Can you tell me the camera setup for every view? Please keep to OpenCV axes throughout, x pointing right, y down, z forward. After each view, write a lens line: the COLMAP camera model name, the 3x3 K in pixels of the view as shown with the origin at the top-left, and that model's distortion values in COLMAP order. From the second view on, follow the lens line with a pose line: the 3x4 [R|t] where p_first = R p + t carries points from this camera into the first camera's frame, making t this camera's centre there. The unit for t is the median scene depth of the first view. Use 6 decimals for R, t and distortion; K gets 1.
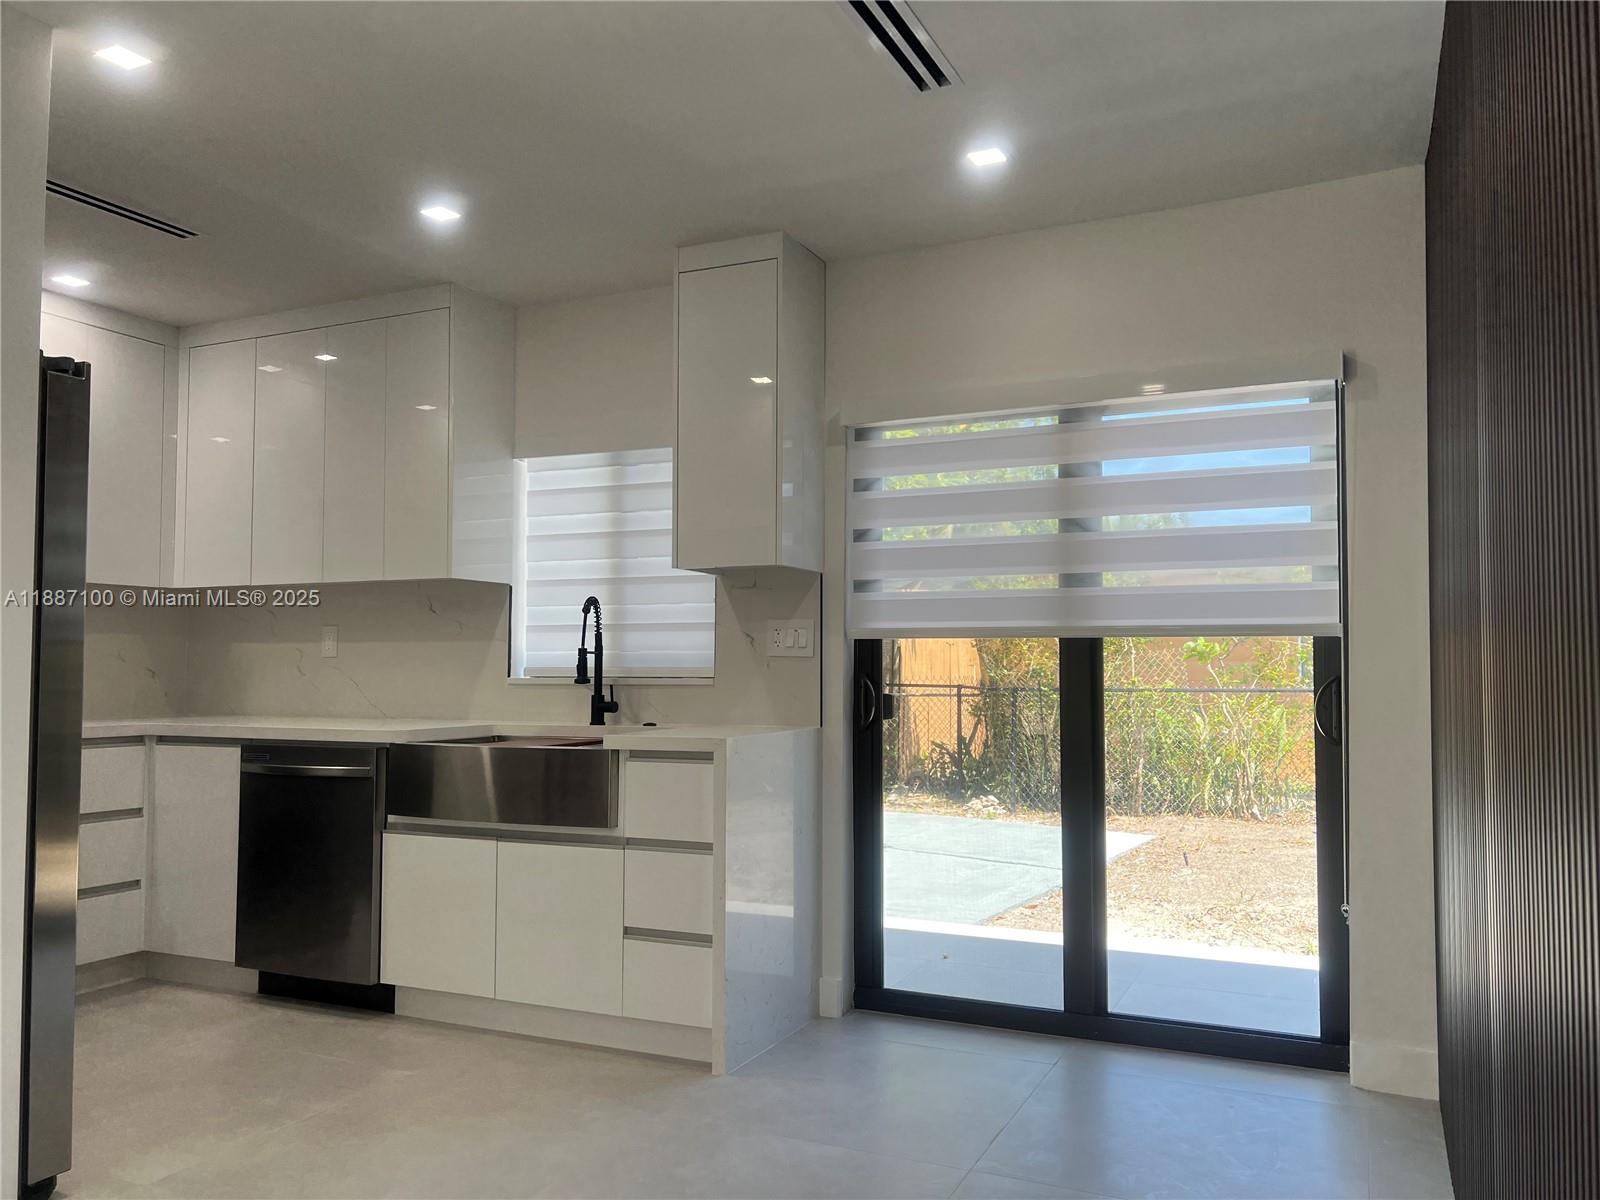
lens RADIAL K [[1213.0, 0, 800.0], [0, 1213.0, 600.0], [0, 0, 1]] dist [0.057924, -0.064052]
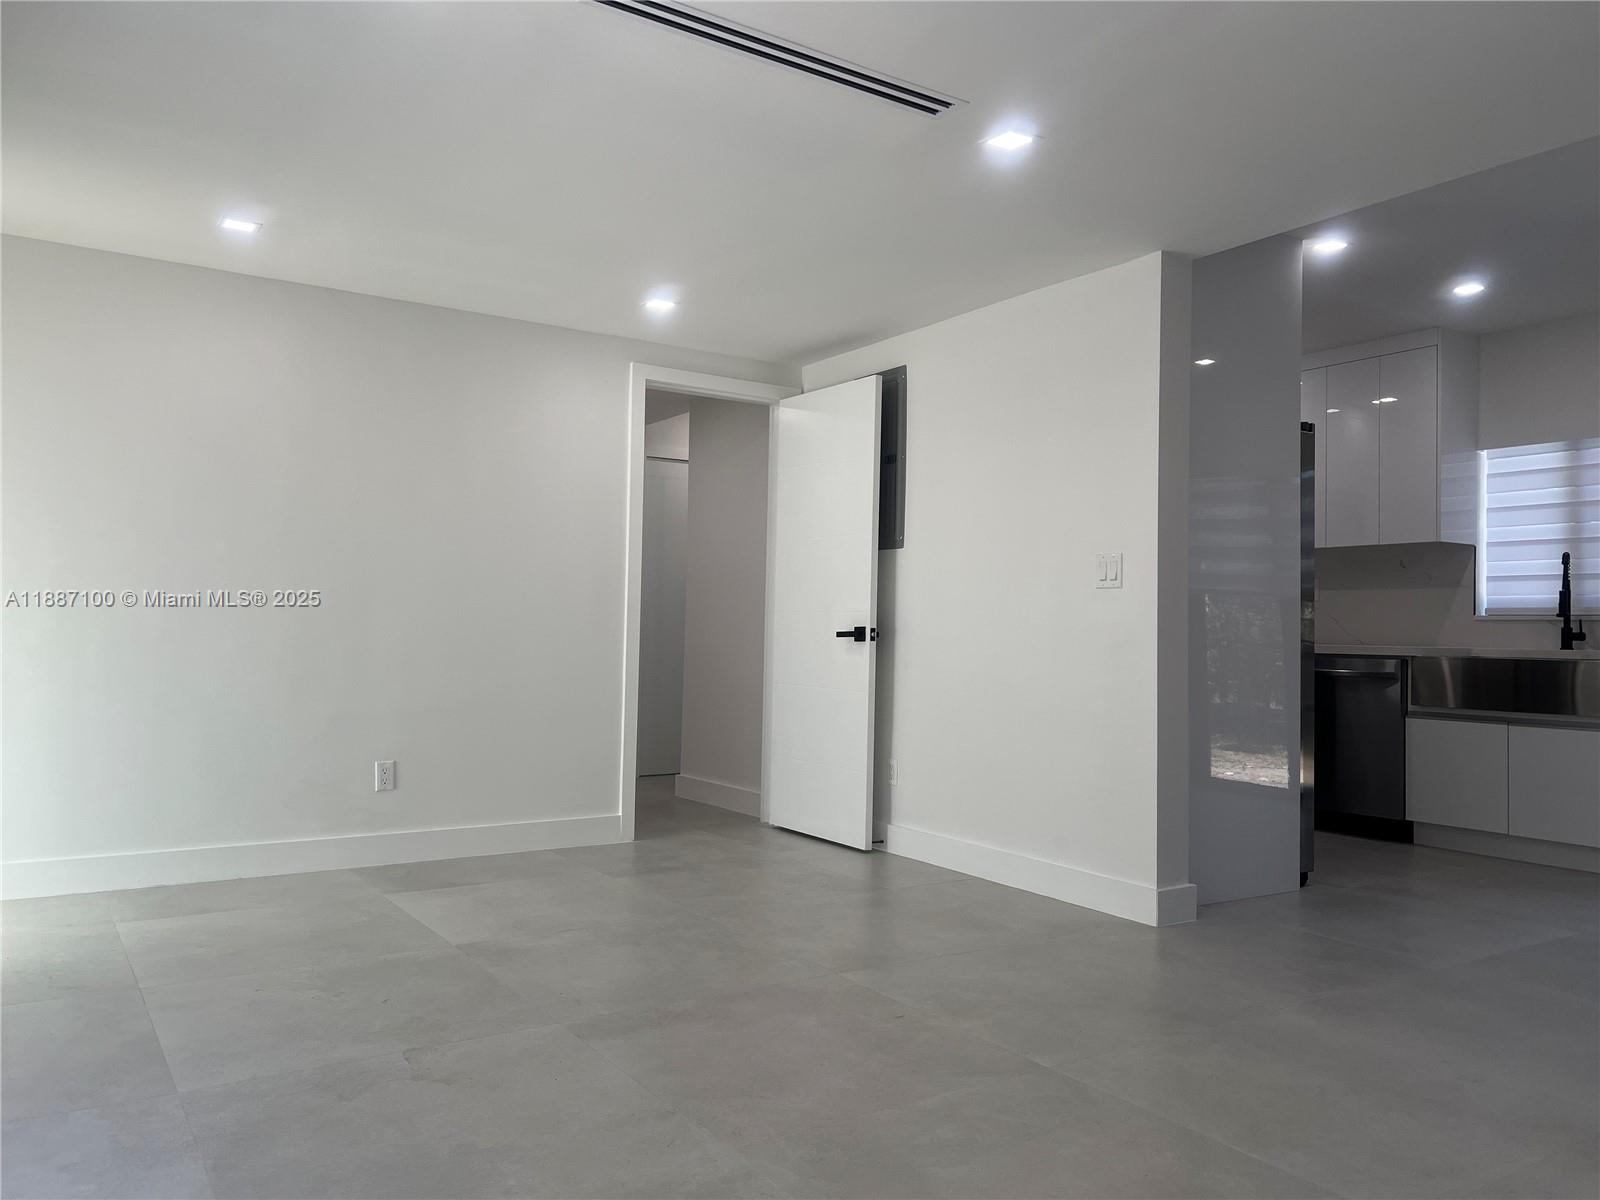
lens RADIAL K [[1213.0, 0, 800.0], [0, 1213.0, 600.0], [0, 0, 1]] dist [0.057924, -0.064052]
pose [[0.858158, 0.003261, -0.513376, -0.187868], [0.009810, 0.999693, 0.022748, 0.009634], [0.513292, -0.024558, 0.857862, -0.543551]]
